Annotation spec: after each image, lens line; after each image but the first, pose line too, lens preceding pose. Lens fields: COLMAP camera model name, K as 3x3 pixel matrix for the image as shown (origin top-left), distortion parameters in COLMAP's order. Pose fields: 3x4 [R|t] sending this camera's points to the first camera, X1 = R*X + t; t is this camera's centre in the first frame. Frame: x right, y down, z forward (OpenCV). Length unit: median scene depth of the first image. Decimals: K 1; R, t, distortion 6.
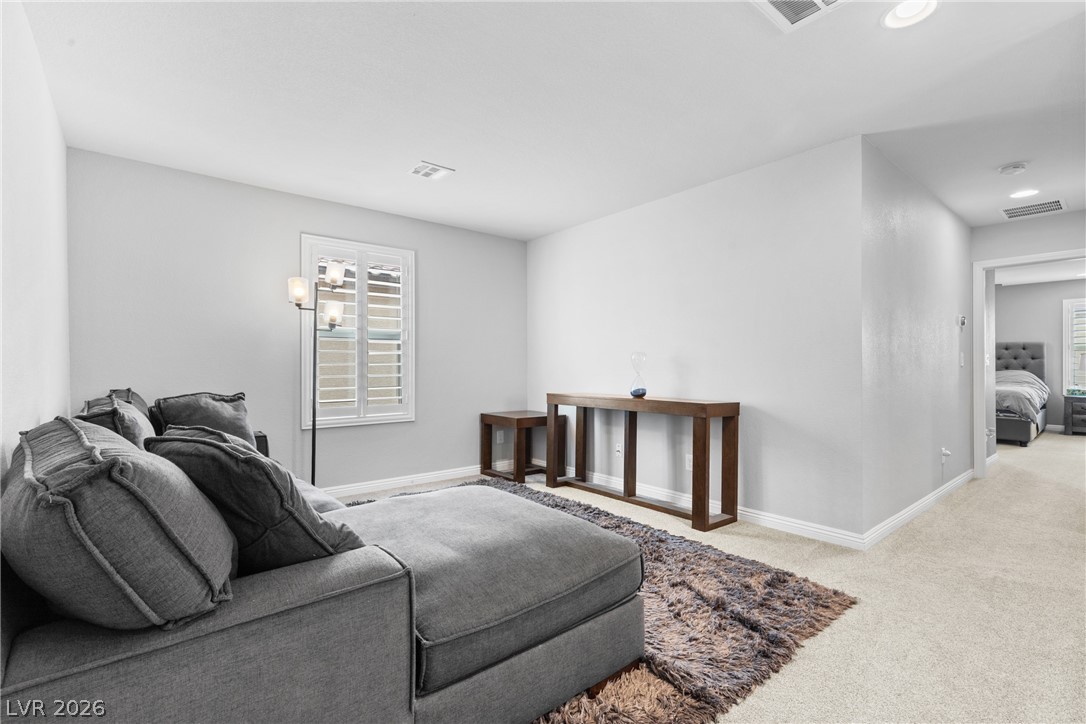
lens RADIAL K [[486.9, 0, 549.0], [0, 486.9, 368.3], [0, 0, 1]] dist [0.005226, -0.002020]
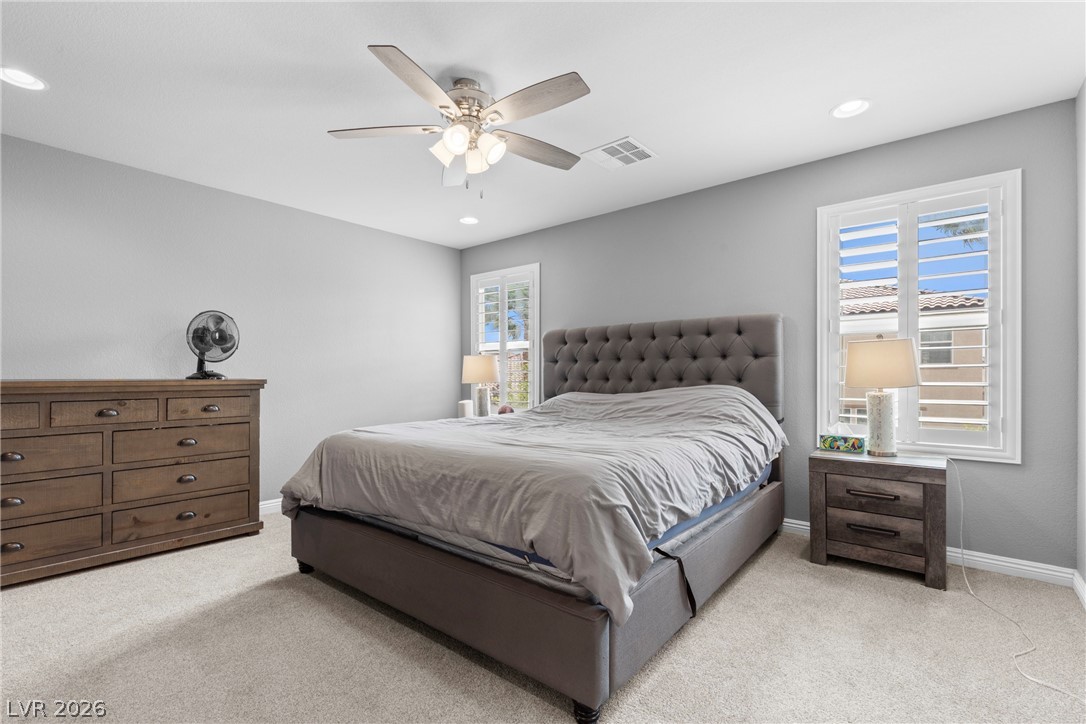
lens RADIAL K [[486.9, 0, 541.7], [0, 486.9, 377.7], [0, 0, 1]] dist [0.005226, -0.002020]
pose [[0.983173, 0.000395, 0.182675, 0.752967], [-0.000183, 0.999999, -0.001174, -0.001525], [-0.182675, 0.001120, 0.983173, 0.644363]]
